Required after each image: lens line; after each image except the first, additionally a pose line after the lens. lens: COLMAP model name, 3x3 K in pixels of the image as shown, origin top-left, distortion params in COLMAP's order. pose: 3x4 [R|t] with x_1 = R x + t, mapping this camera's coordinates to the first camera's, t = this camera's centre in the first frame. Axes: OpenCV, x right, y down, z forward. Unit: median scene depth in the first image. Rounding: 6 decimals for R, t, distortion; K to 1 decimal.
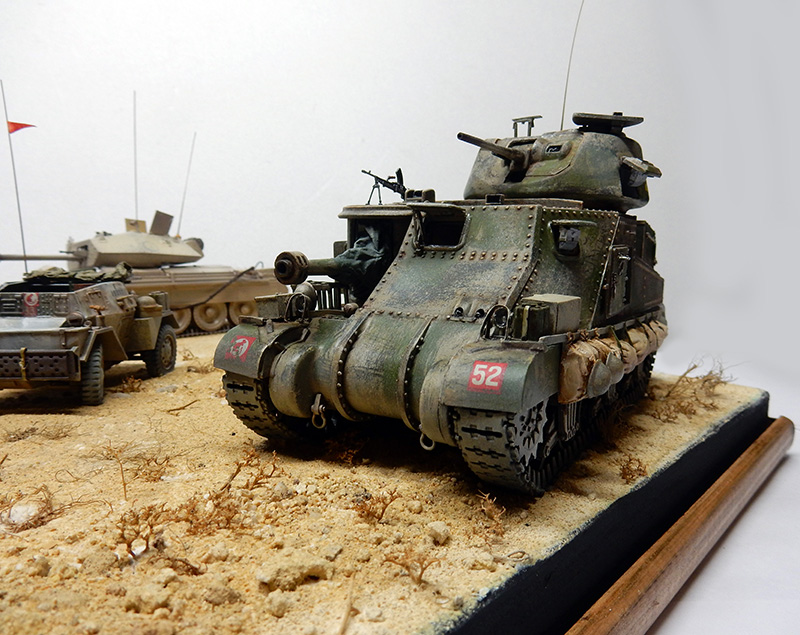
lens RADIAL K [[603.0, 0, 400.0], [0, 603.0, 317.5], [0, 0, 1]] dist [0.007435, 0.003278]
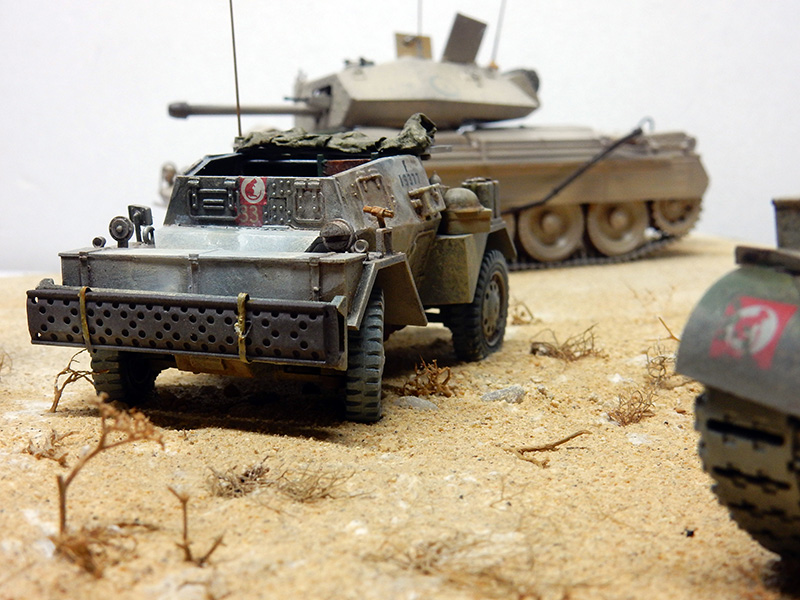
lens RADIAL K [[1183.8, 0, 400.0], [0, 1183.8, 300.0], [0, 0, 1]] dist [-0.018438, -0.027522]
pose [[0.923794, 0.053731, -0.379101, -0.124695], [-0.032291, 0.997510, 0.062693, -0.005287], [0.381526, -0.045674, 0.923229, 0.152144]]
